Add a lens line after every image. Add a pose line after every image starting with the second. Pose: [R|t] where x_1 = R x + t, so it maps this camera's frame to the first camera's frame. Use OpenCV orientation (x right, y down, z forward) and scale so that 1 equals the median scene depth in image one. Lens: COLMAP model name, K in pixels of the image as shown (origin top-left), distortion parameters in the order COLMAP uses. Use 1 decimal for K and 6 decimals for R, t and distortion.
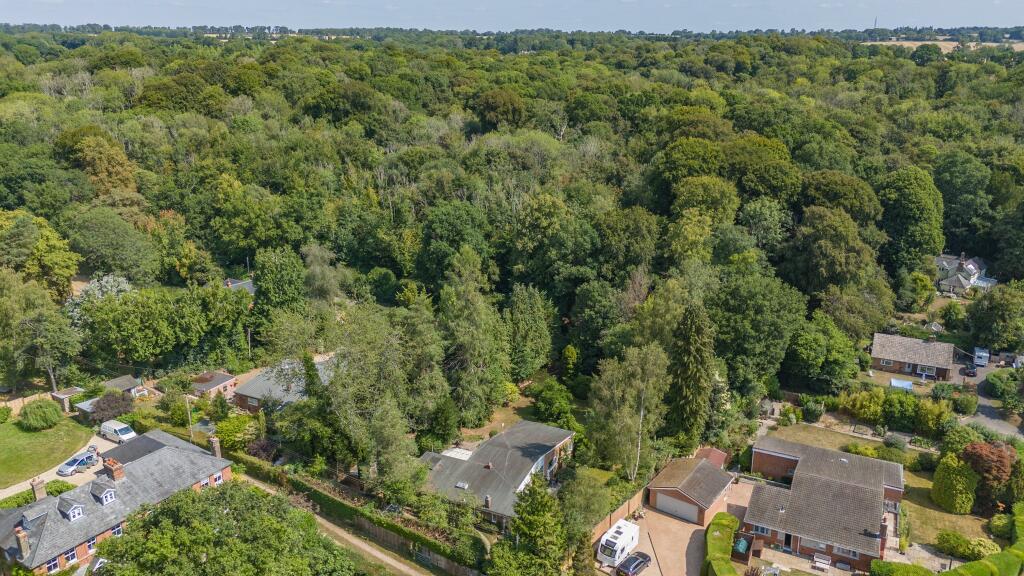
lens RADIAL K [[746.9, 0, 516.7], [0, 746.9, 293.6], [0, 0, 1]] dist [0.079184, -0.080308]
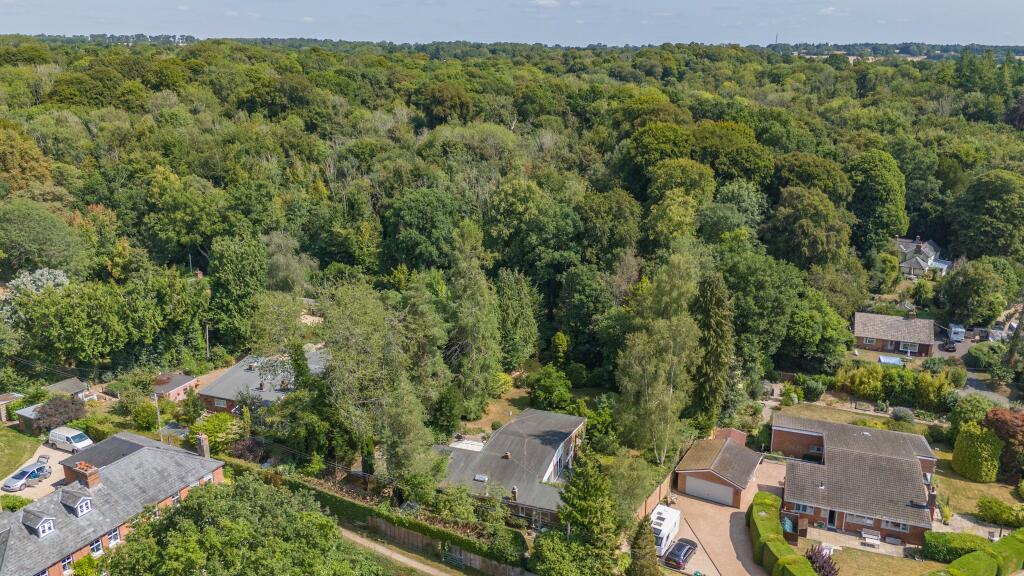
lens RADIAL K [[746.9, 0, 516.5], [0, 746.9, 294.6], [0, 0, 1]] dist [0.079184, -0.080308]
pose [[0.994196, -0.027328, 0.104053, -0.077192], [0.028975, 0.999477, -0.014352, 0.032196], [-0.103606, 0.017283, 0.994468, 0.061925]]
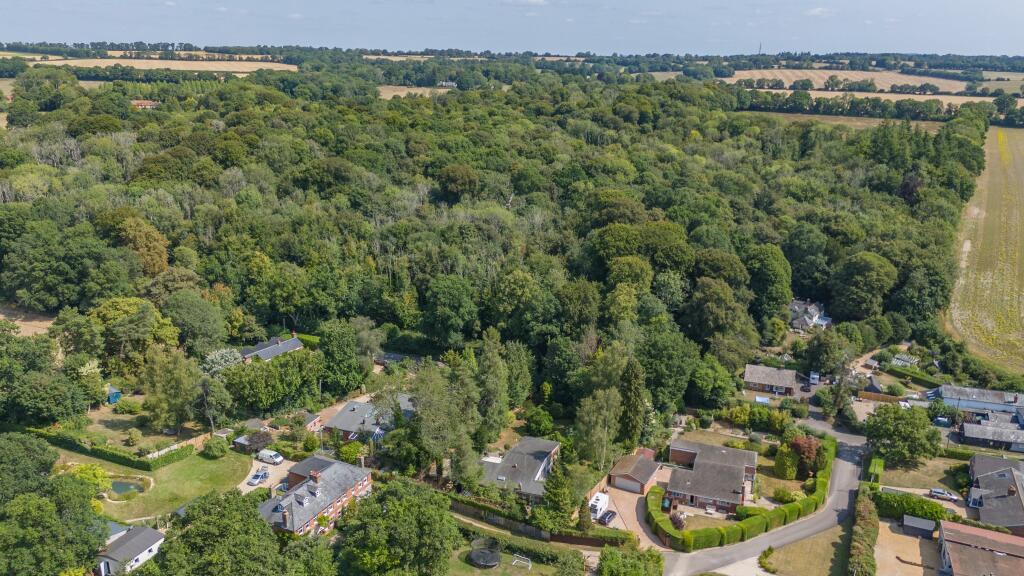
lens RADIAL K [[746.9, 0, 518.2], [0, 746.9, 291.6], [0, 0, 1]] dist [0.079184, -0.080308]
pose [[0.992448, -0.024921, 0.120112, -0.146256], [0.026837, 0.999537, -0.014354, -0.084953], [-0.119698, 0.017469, 0.992657, -0.424427]]
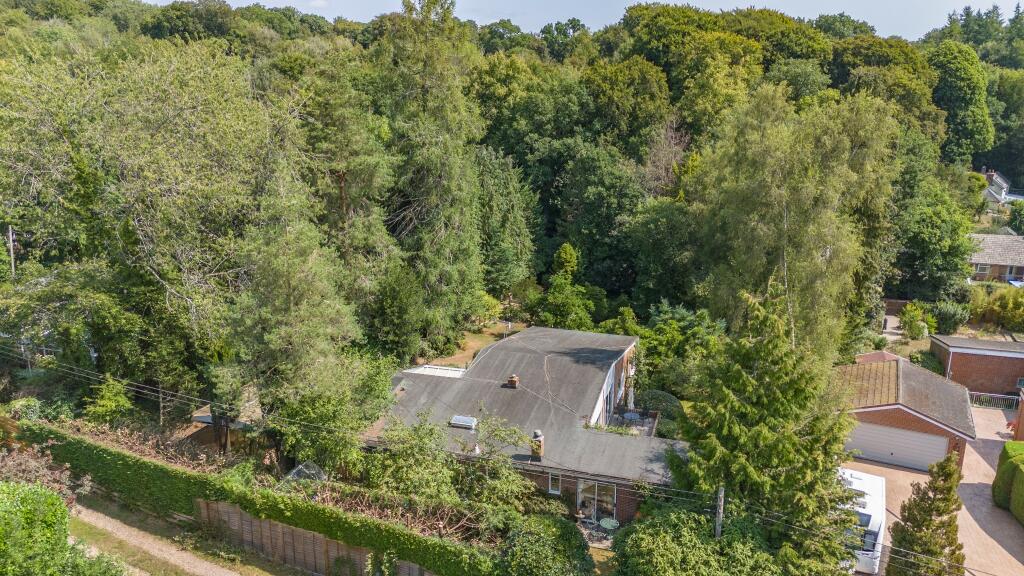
lens RADIAL K [[746.9, 0, 515.3], [0, 746.9, 296.9], [0, 0, 1]] dist [0.079184, -0.080308]
pose [[0.986920, -0.035667, 0.157218, -0.071024], [0.041572, 0.998542, -0.034429, 0.130050], [-0.155761, 0.040514, 0.986964, 0.366859]]
